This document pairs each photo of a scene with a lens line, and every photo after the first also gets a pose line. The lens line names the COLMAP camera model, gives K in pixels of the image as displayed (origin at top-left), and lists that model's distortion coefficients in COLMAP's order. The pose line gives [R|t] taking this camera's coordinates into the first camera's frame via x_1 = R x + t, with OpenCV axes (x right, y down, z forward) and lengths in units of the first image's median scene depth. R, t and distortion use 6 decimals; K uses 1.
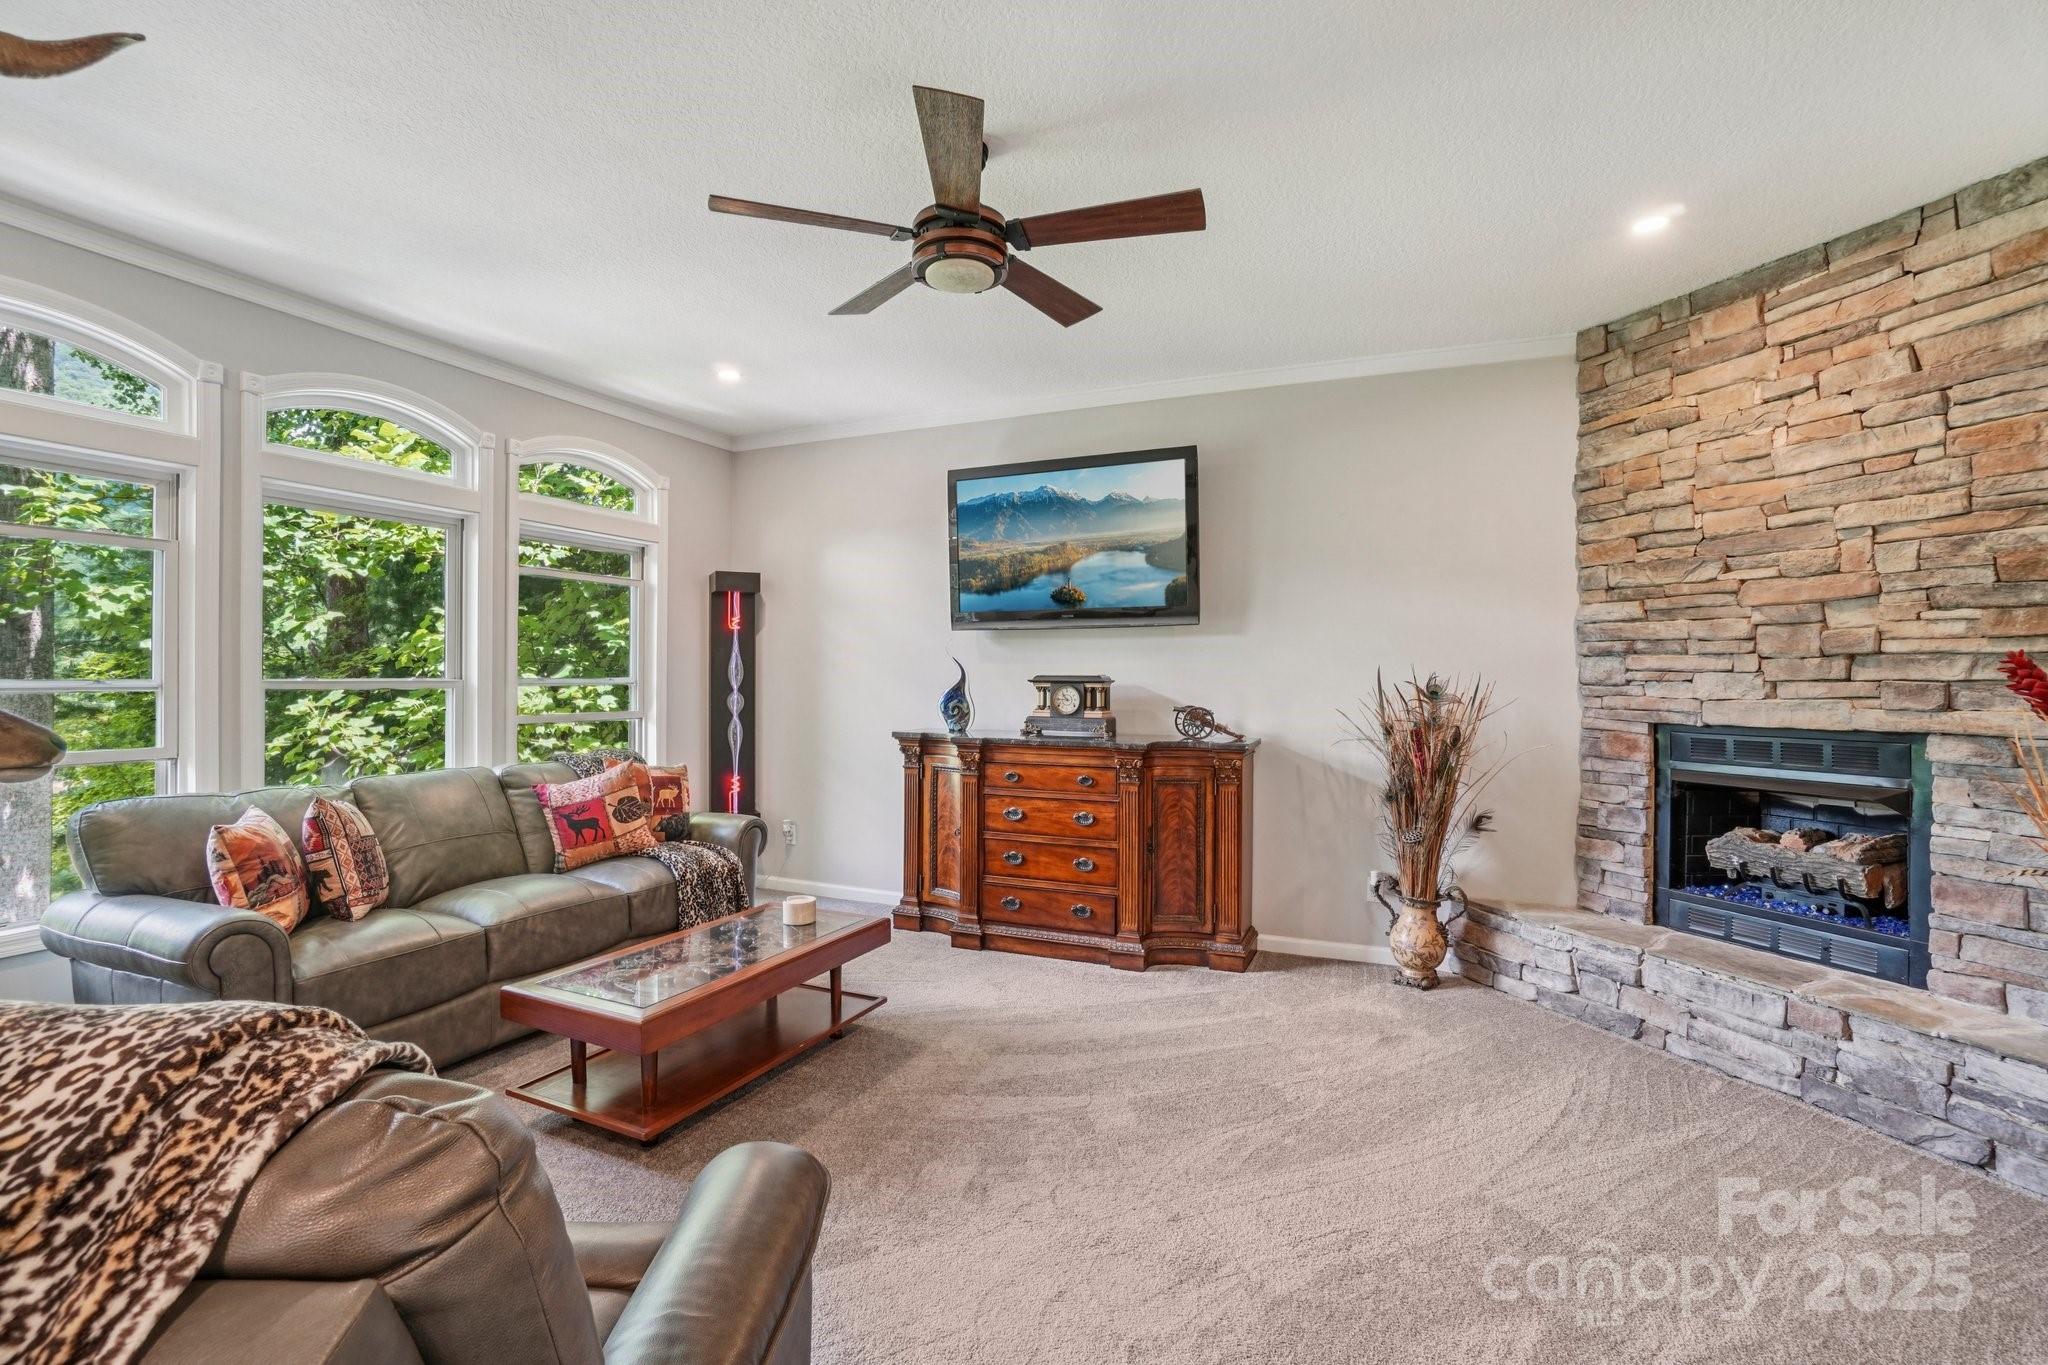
lens RADIAL K [[900.7, 0, 1020.9], [0, 900.7, 672.7], [0, 0, 1]] dist [-0.057383, 0.020948]
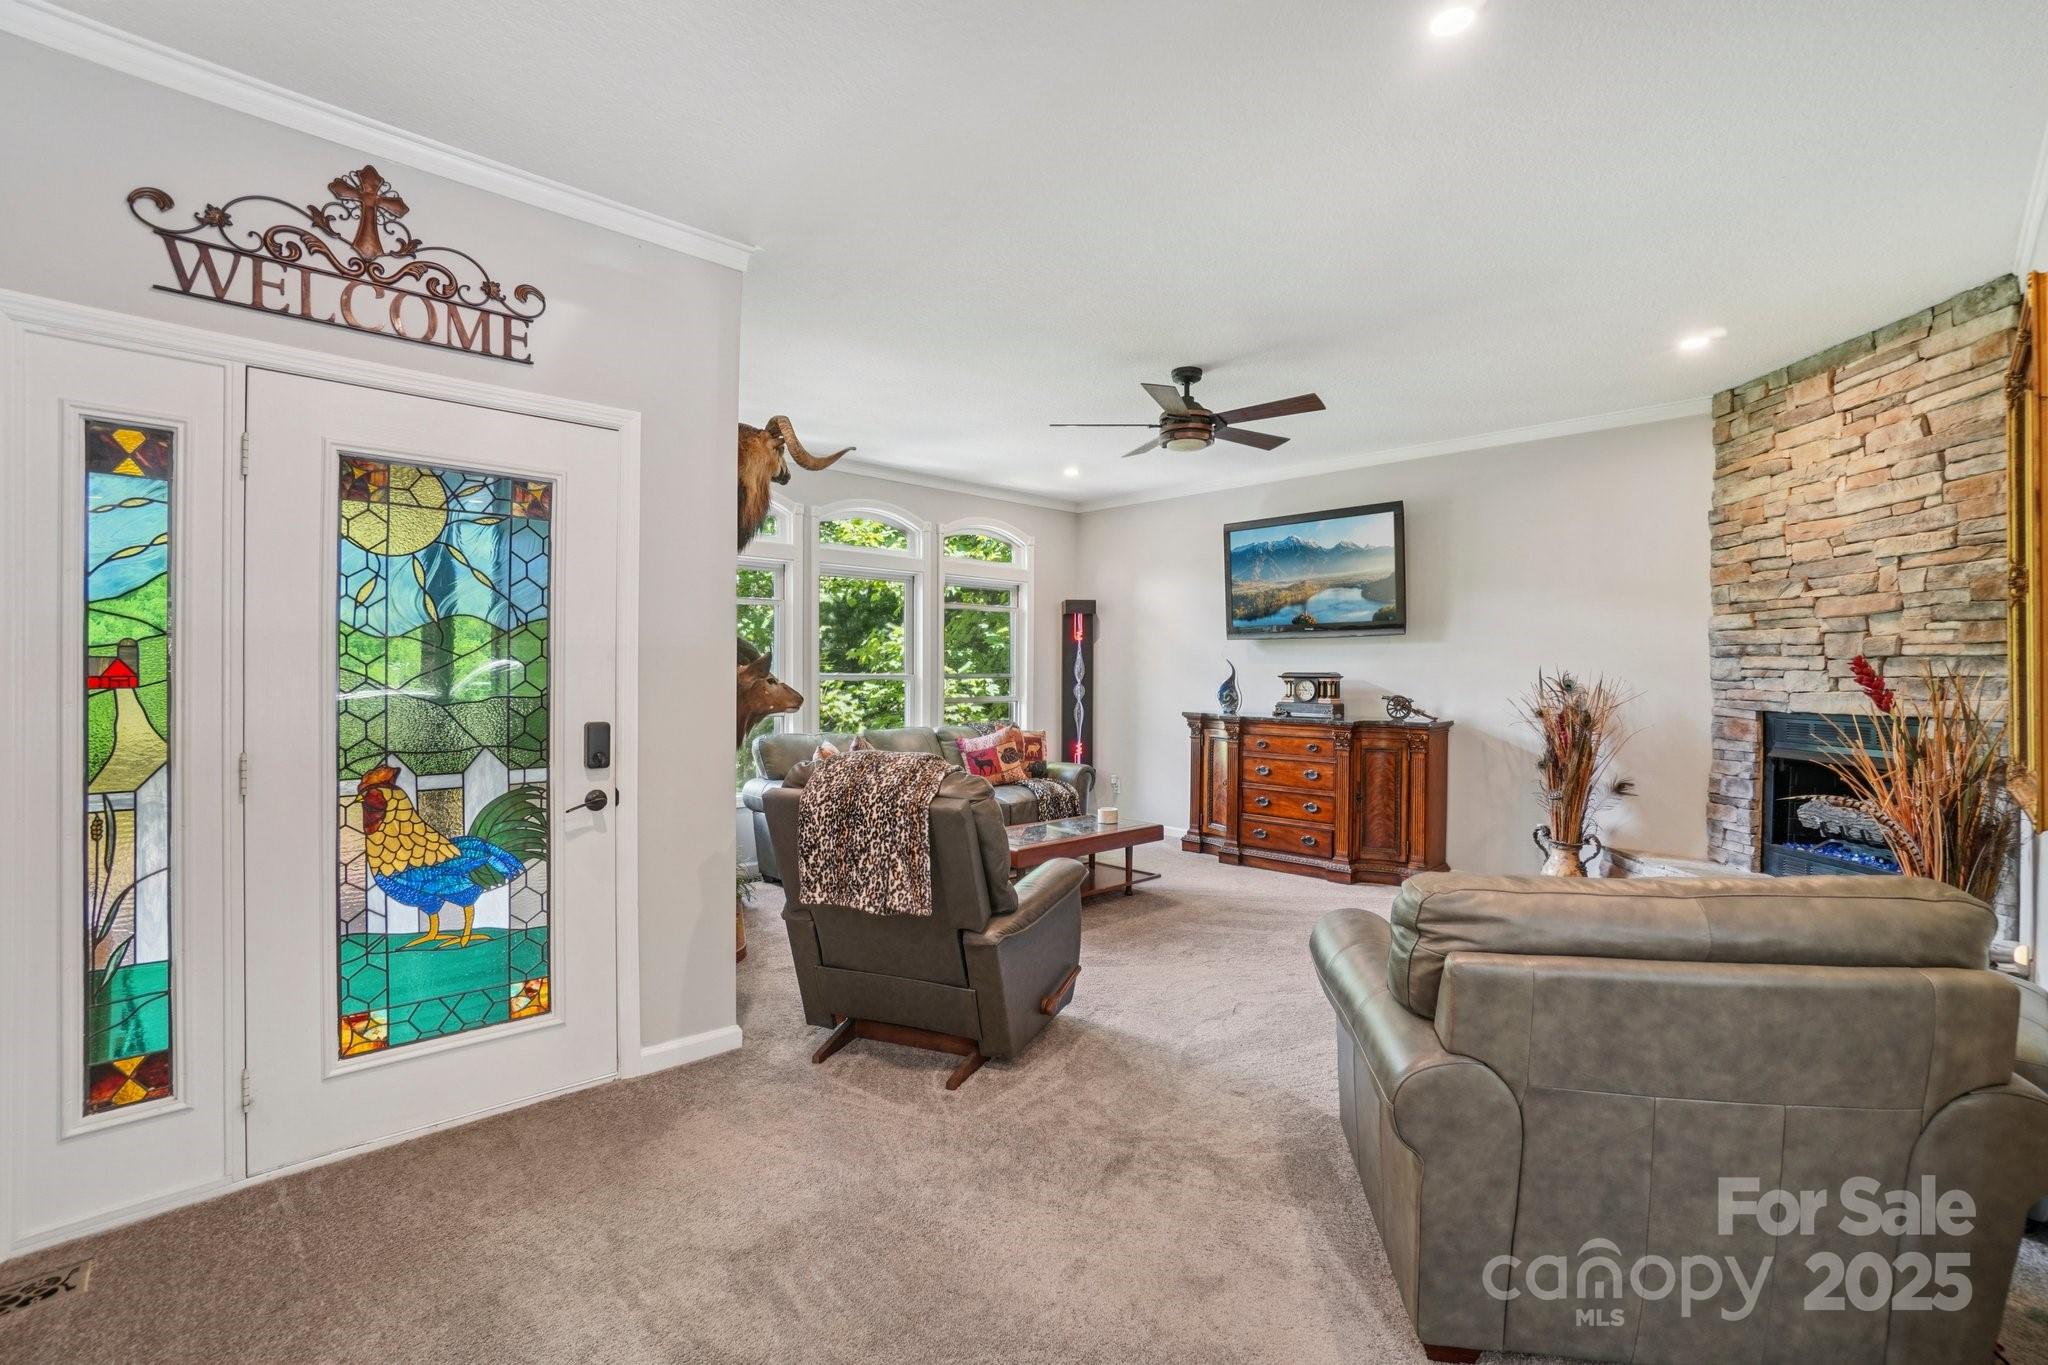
lens RADIAL K [[900.7, 0, 1020.9], [0, 900.7, 672.7], [0, 0, 1]] dist [-0.057383, 0.020948]
pose [[0.923072, 0.001645, -0.384624, 0.212160], [-0.001000, 0.999998, 0.001876, 0.001424], [0.384626, -0.001347, 0.923071, -0.517028]]
